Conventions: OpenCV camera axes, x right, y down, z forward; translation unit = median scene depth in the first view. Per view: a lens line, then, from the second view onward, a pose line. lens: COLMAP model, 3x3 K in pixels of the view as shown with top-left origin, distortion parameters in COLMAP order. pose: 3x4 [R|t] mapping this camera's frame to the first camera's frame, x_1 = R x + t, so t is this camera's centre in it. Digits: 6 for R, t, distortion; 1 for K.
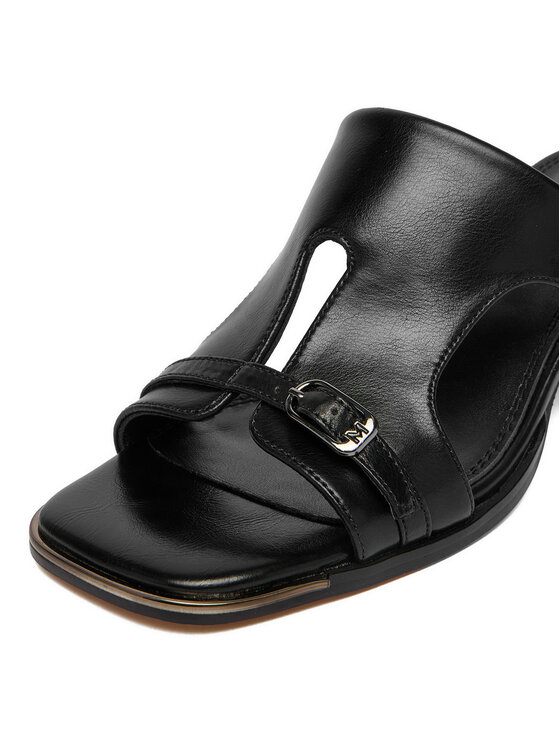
lens RADIAL K [[990.5, 0, 277.9], [0, 990.5, 373.7], [0, 0, 1]] dist [-0.145475, 0.000000]
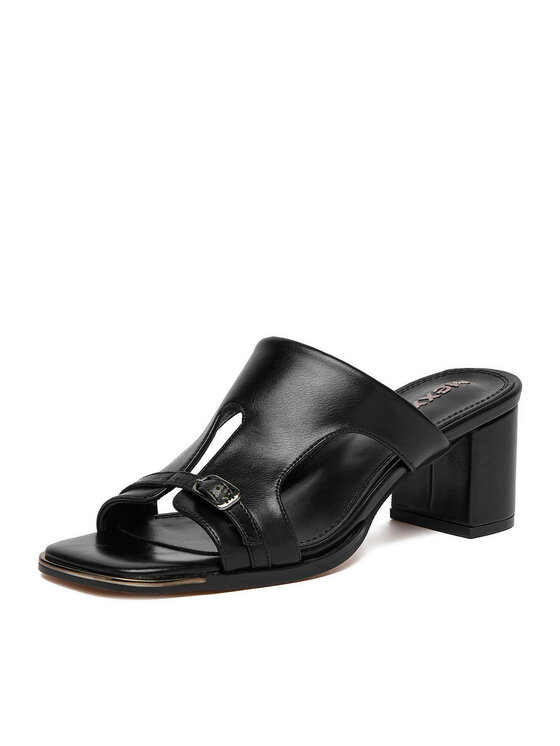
lens RADIAL K [[2192.1, 0, 280.5], [0, 2192.1, 373.1], [0, 0, 1]] dist [0.195538, 0.000000]
pose [[0.990432, 0.039997, -0.132080, 0.654990], [-0.082709, 0.938184, -0.336110, 1.117233], [0.110472, 0.343819, 0.932515, -2.639265]]
